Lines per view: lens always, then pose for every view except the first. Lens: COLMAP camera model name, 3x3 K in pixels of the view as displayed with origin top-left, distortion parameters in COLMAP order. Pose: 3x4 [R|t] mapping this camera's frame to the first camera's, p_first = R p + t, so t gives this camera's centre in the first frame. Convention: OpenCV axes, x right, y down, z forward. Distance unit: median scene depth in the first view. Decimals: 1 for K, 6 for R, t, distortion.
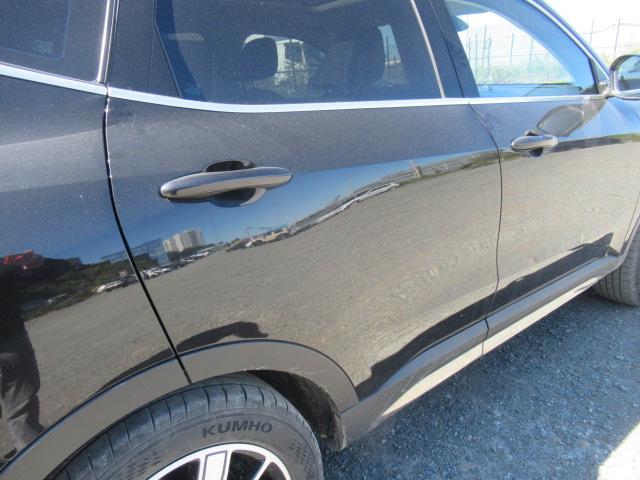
lens RADIAL K [[479.0, 0, 319.0], [0, 479.0, 237.2], [0, 0, 1]] dist [-0.003282, 0.001982]
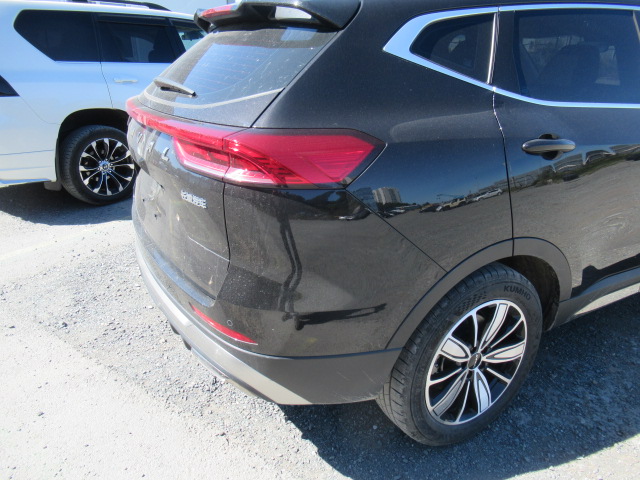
lens RADIAL K [[479.0, 0, 314.6], [0, 479.0, 241.0], [0, 0, 1]] dist [-0.003282, 0.001982]
pose [[0.986493, 0.113368, -0.118231, -0.420131], [-0.107749, 0.992770, 0.052901, 0.124360], [0.123374, -0.039447, 0.991576, -0.463849]]
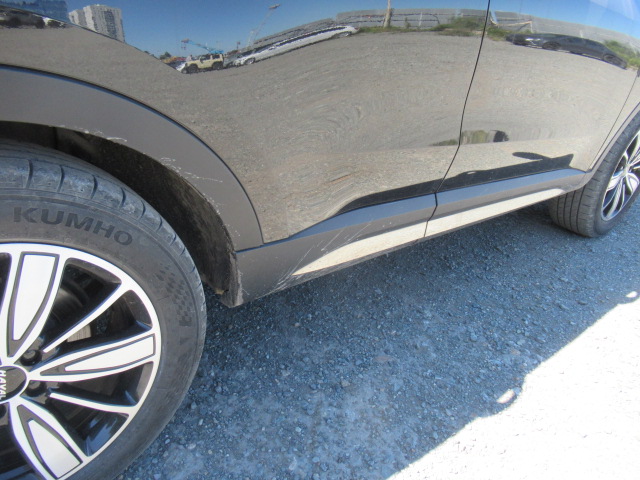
lens RADIAL K [[479.0, 0, 320.2], [0, 479.0, 236.8], [0, 0, 1]] dist [-0.003282, 0.001982]
pose [[0.985095, 0.140984, 0.098544, 0.070977], [-0.152541, 0.980773, 0.121715, 0.164731], [-0.079490, -0.134933, 0.987661, 0.162069]]
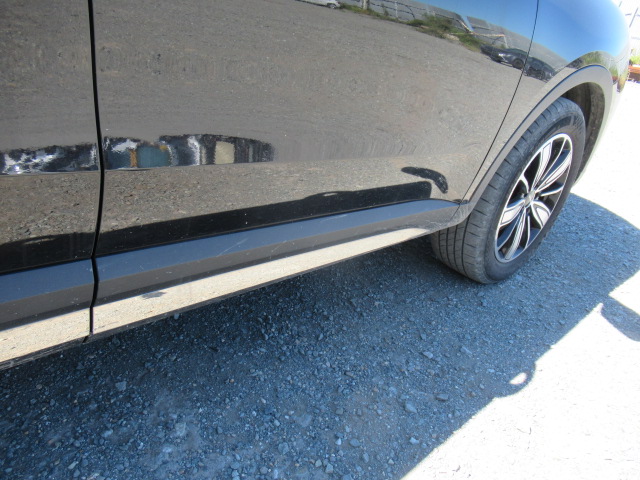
lens RADIAL K [[479.0, 0, 324.0], [0, 479.0, 235.8], [0, 0, 1]] dist [-0.003282, 0.001982]
pose [[0.972813, 0.164389, 0.163130, 0.454548], [-0.183481, 0.976876, 0.109760, 0.058821], [-0.141315, -0.136707, 0.980480, 0.508861]]
